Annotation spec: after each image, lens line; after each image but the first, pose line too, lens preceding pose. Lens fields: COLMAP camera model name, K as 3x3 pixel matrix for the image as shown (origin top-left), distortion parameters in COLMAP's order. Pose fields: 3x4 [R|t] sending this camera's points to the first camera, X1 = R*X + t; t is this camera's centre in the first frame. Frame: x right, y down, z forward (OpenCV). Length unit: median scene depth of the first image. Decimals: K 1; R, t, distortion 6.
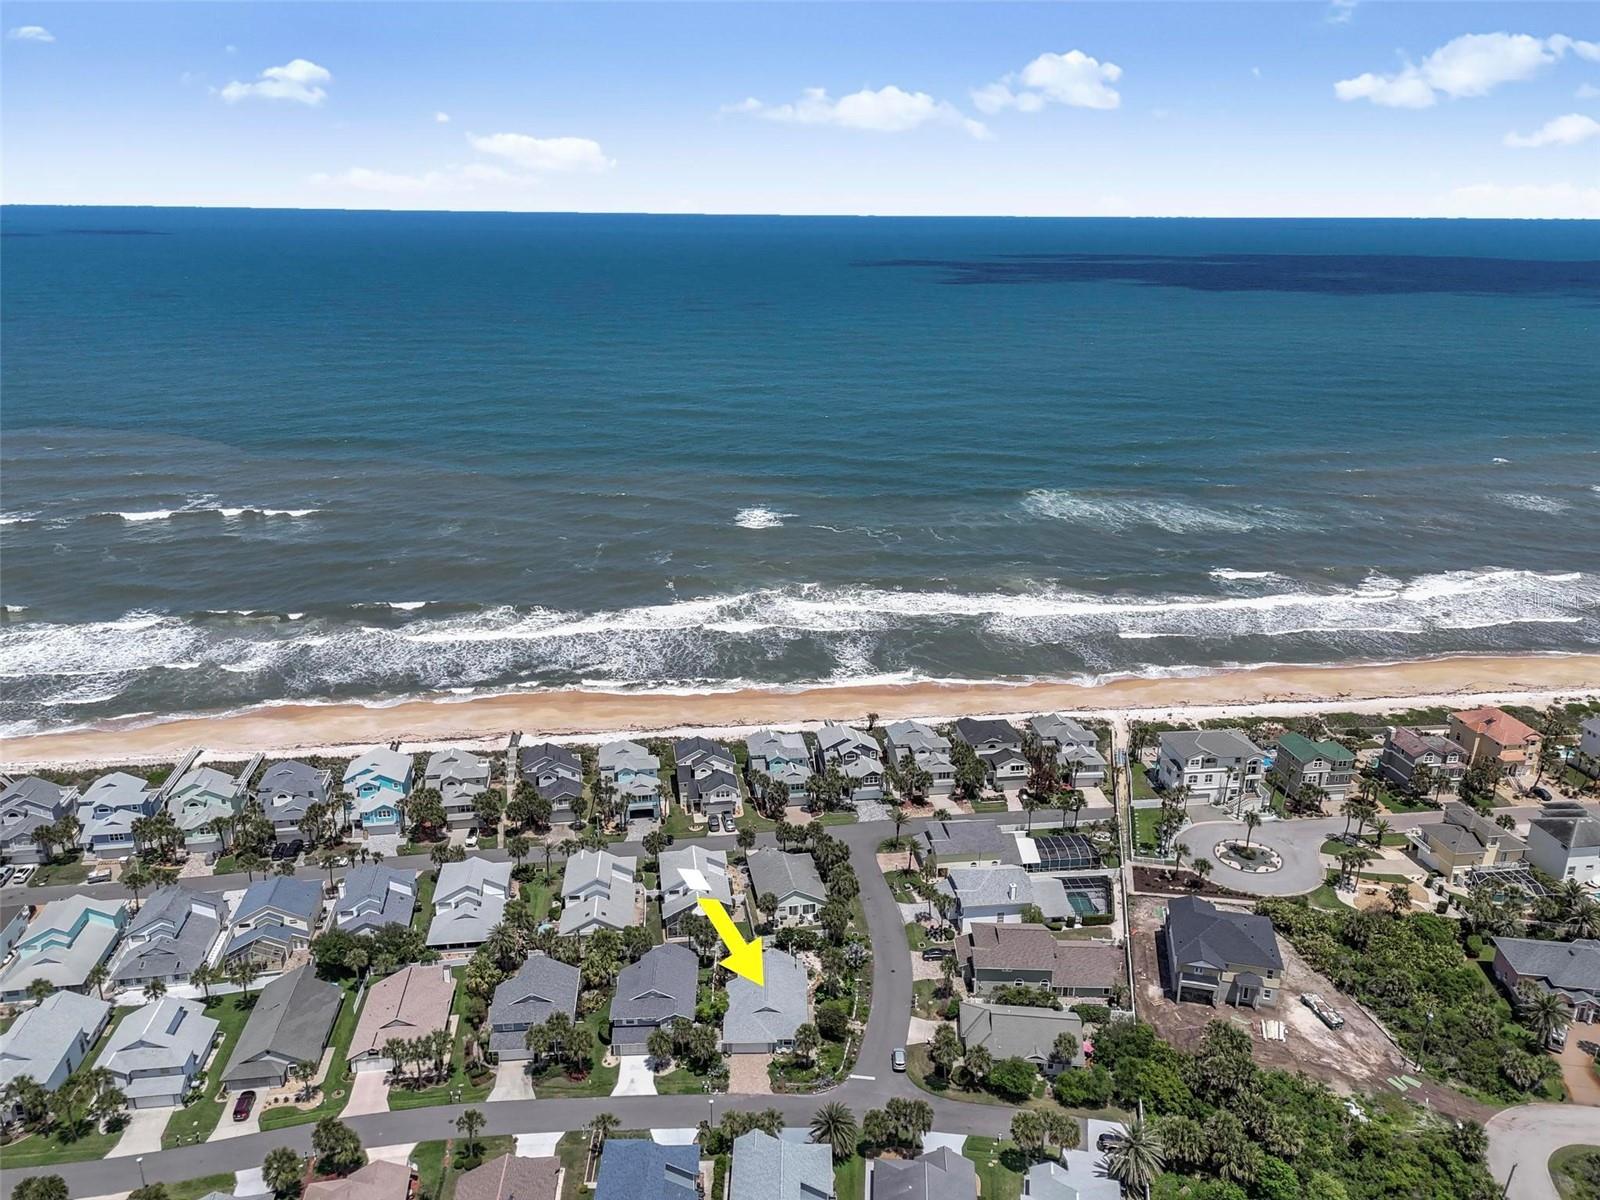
lens RADIAL K [[1176.6, 0, 799.1], [0, 1176.6, 597.3], [0, 0, 1]] dist [0.093779, -0.098132]
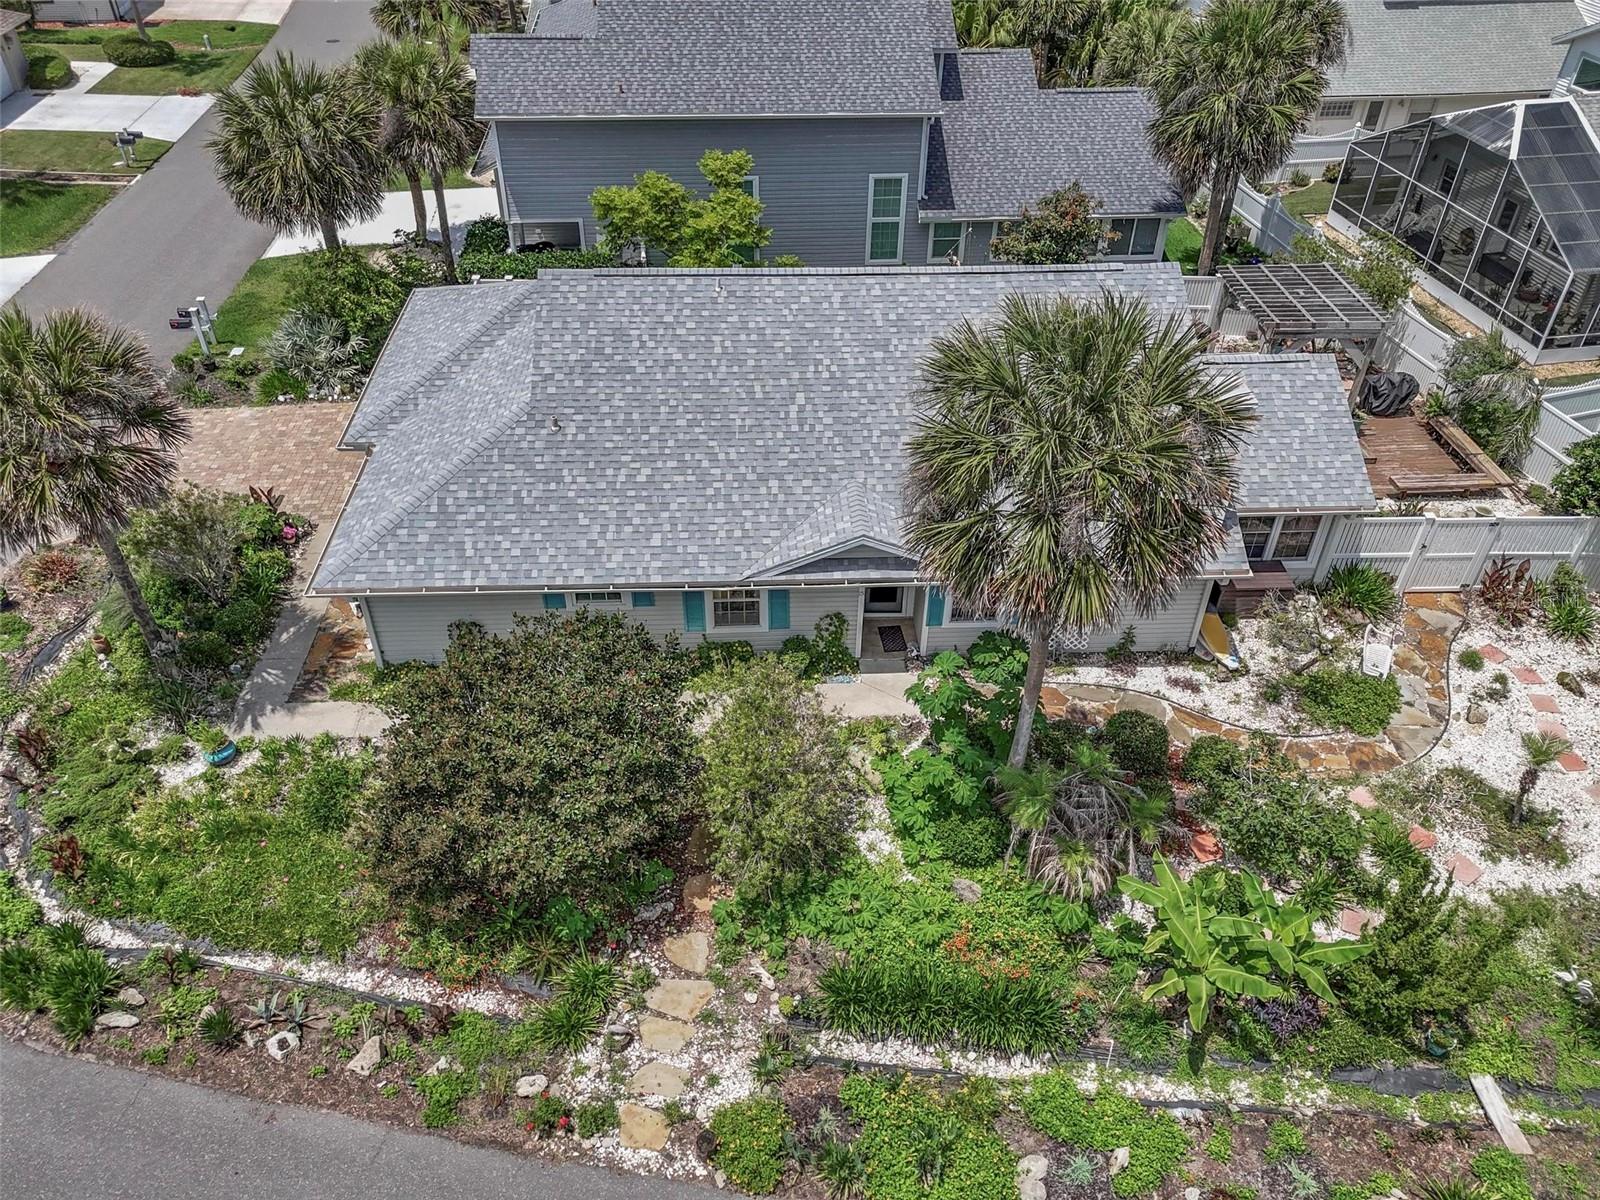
lens RADIAL K [[1164.2, 0, 800.0], [0, 1164.2, 604.4], [0, 0, 1]] dist [0.091888, -0.086855]
pose [[0.030772, 0.618009, -0.785568, 0.080448], [-0.326428, 0.749060, 0.576501, 0.227446], [0.944721, 0.238692, 0.224786, 0.802644]]
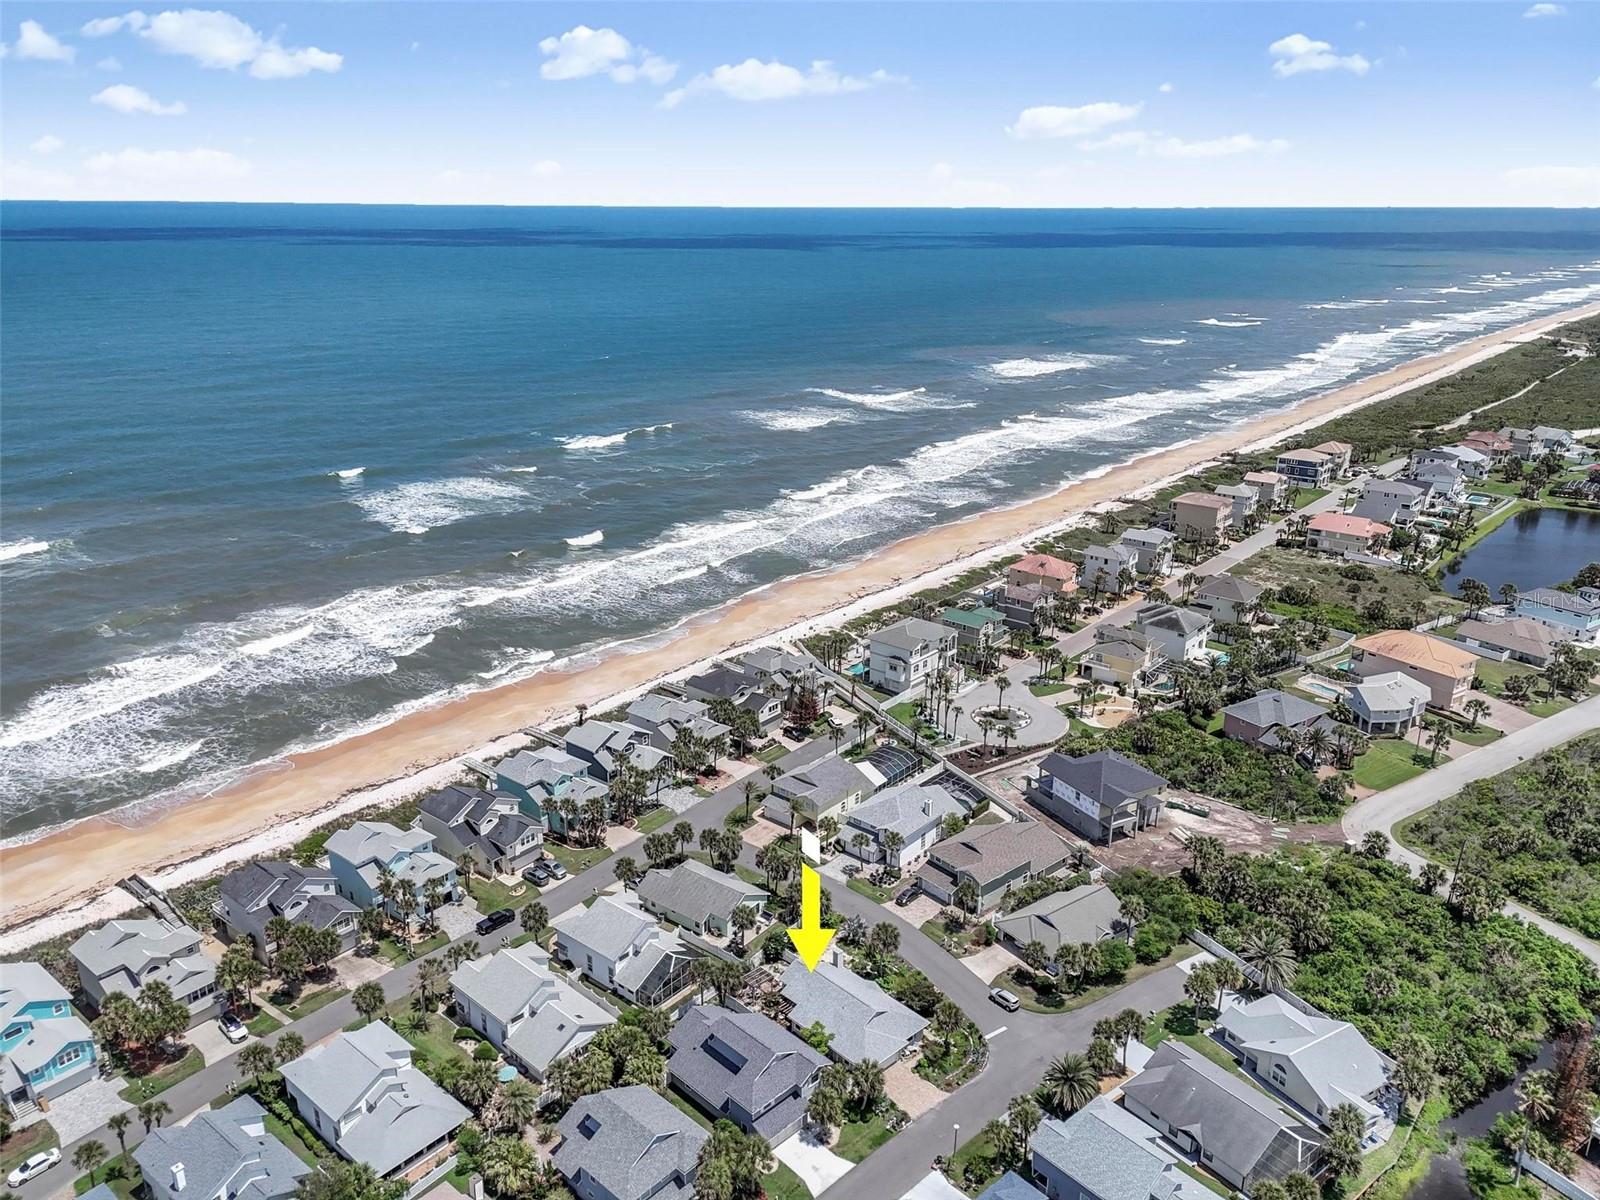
lens RADIAL K [[1174.7, 0, 800.0], [0, 1174.7, 600.0], [0, 0, 1]] dist [0.133259, -0.229190]
pose [[0.744719, -0.219481, 0.630255, -0.428893], [0.211410, 0.973323, 0.089146, -0.022616], [-0.633008, 0.066853, 0.771254, 0.287920]]
